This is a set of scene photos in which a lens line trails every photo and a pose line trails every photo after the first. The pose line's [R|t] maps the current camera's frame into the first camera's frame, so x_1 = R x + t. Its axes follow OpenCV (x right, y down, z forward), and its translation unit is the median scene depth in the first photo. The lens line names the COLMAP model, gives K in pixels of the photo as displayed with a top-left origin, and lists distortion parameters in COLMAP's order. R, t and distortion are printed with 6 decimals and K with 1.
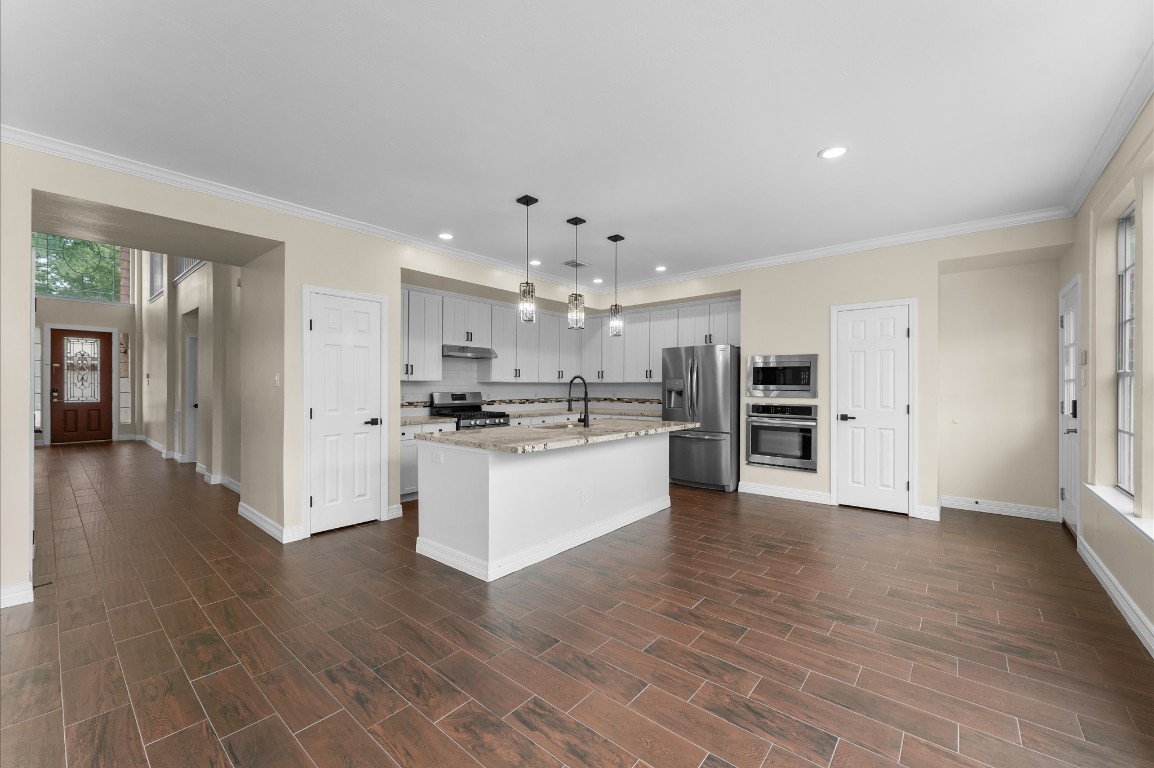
lens RADIAL K [[456.3, 0, 571.9], [0, 456.3, 388.9], [0, 0, 1]] dist [-0.000121, -0.000291]
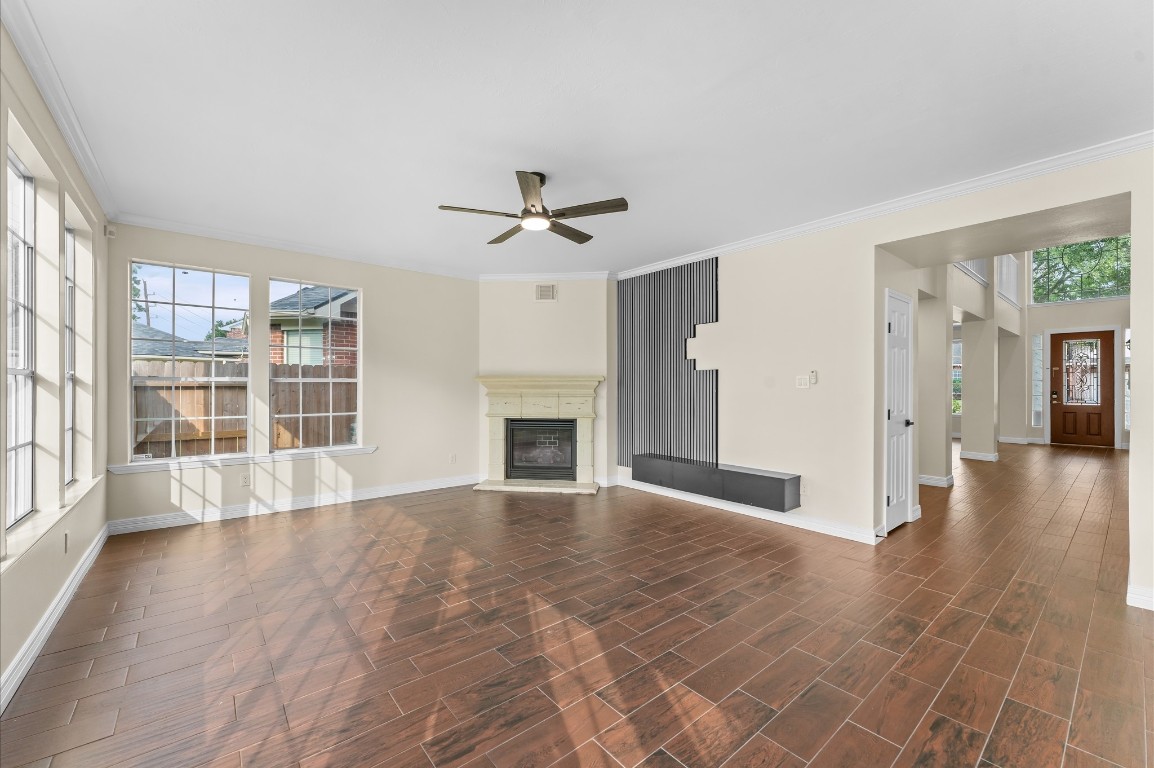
lens RADIAL K [[456.3, 0, 570.9], [0, 456.3, 386.7], [0, 0, 1]] dist [-0.000121, -0.000291]
pose [[-0.174955, -0.003567, -0.984570, 0.144758], [-0.006690, 0.999975, -0.002434, -0.001006], [0.984554, 0.006161, -0.174974, 0.148168]]
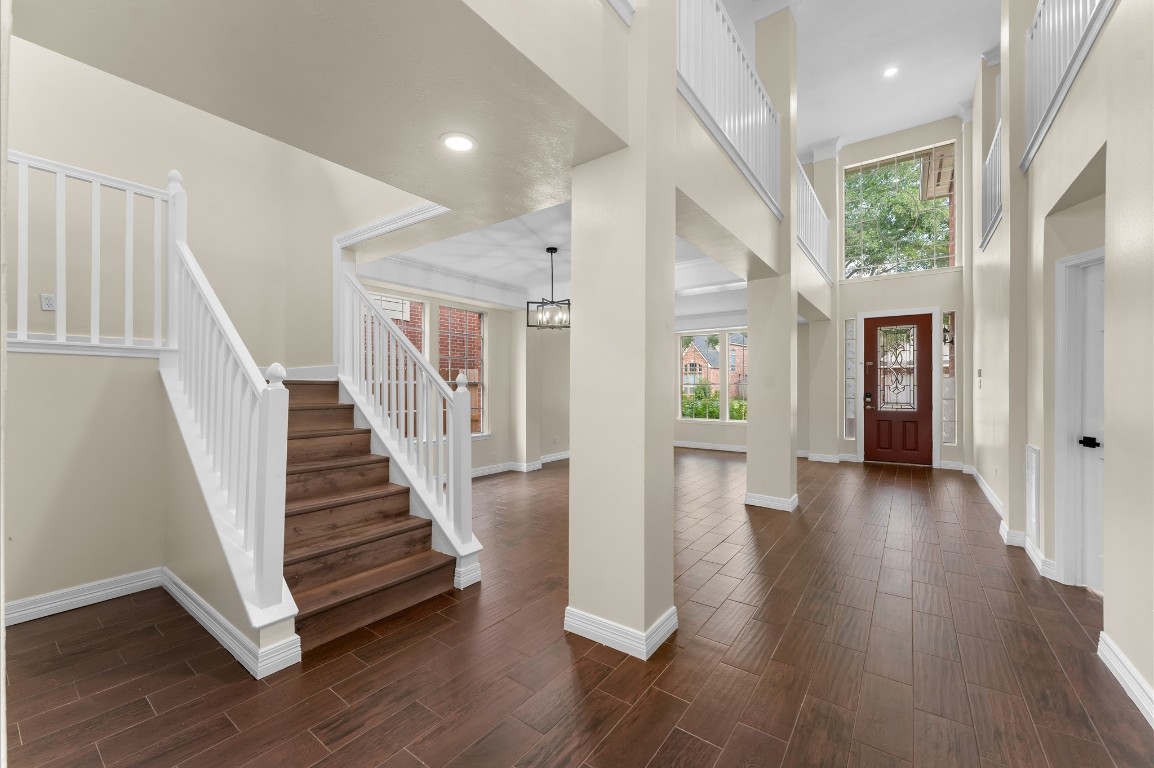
lens RADIAL K [[456.3, 0, 575.0], [0, 456.3, 386.8], [0, 0, 1]] dist [-0.000121, -0.000291]
pose [[0.075030, -0.004936, -0.997169, -0.599449], [-0.003559, 0.999980, -0.005218, -0.008121], [0.997175, 0.003941, 0.075011, 0.686248]]
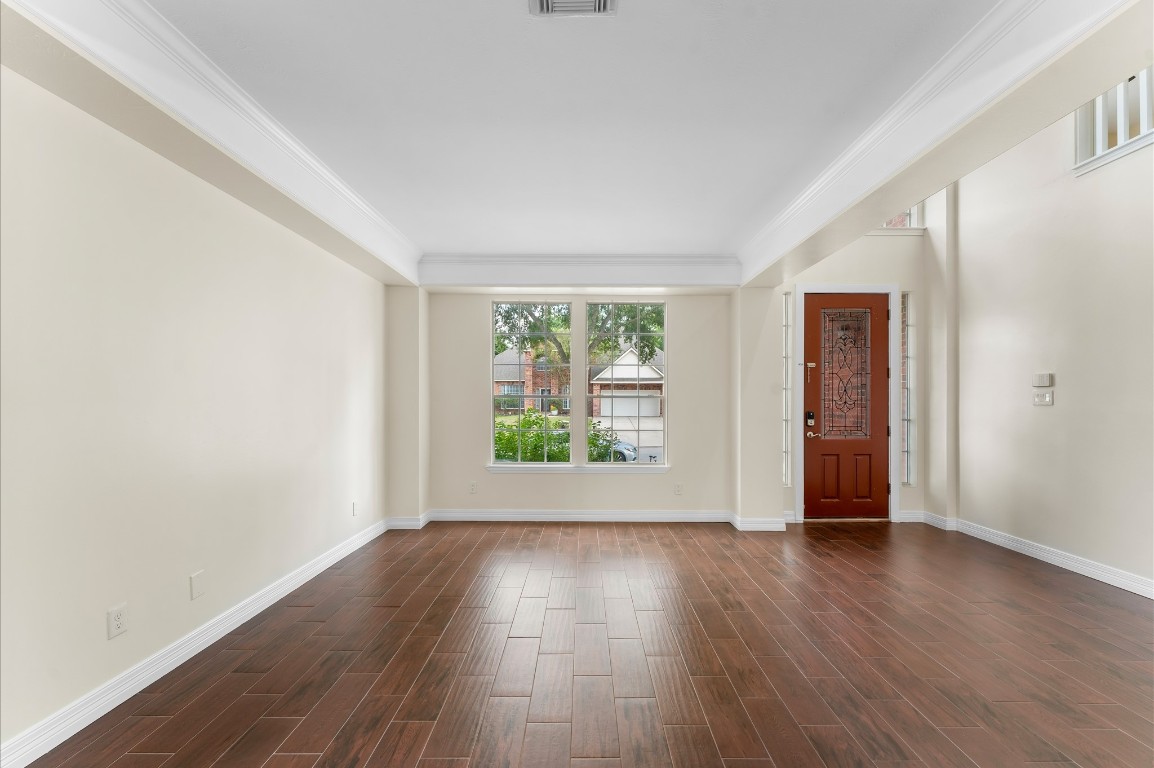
lens RADIAL K [[483.9, 0, 582.6], [0, 483.9, 399.4], [0, 0, 1]] dist [-0.001186, 0.000017]
pose [[0.653890, -0.006204, -0.756564, -1.444728], [-0.000581, 0.999962, -0.008702, -0.014821], [0.756589, 0.006130, 0.653862, 0.740243]]
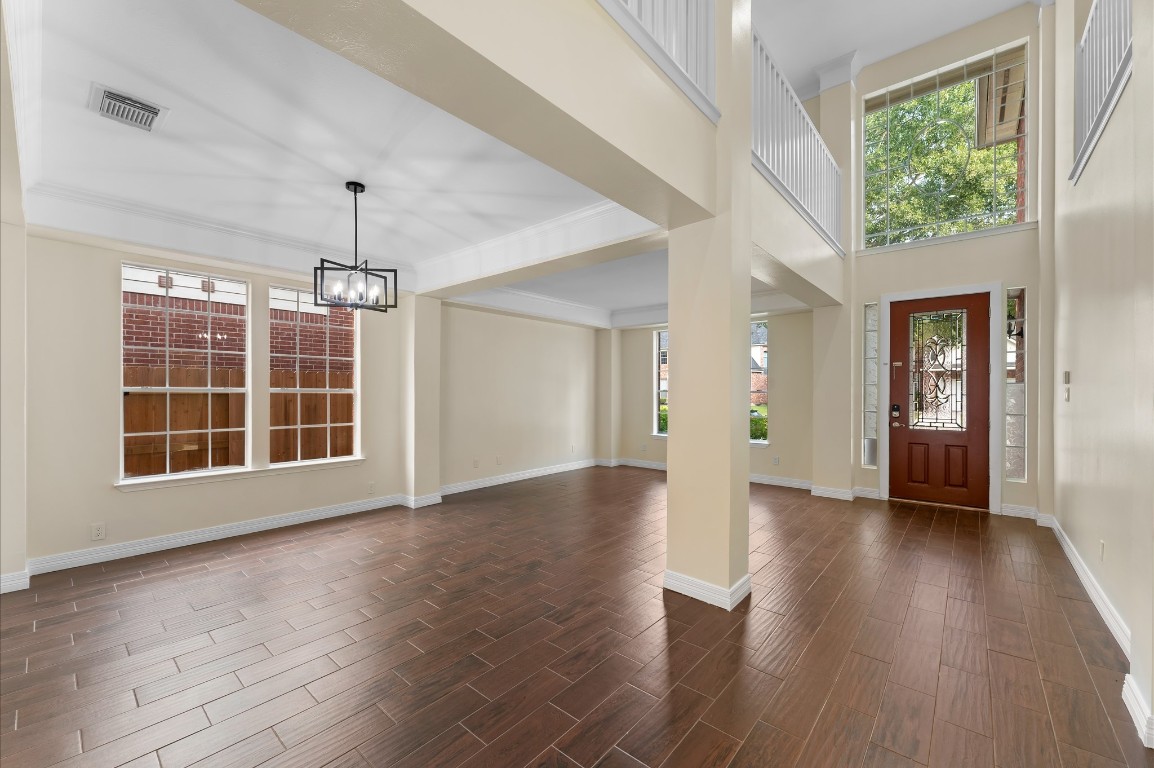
lens RADIAL K [[456.3, 0, 575.8], [0, 456.3, 393.1], [0, 0, 1]] dist [-0.000121, -0.000291]
pose [[-0.005627, -0.000675, -0.999984, -0.890427], [-0.006063, 0.999981, -0.000641, -0.020256], [0.999966, 0.006059, -0.005631, 0.964261]]
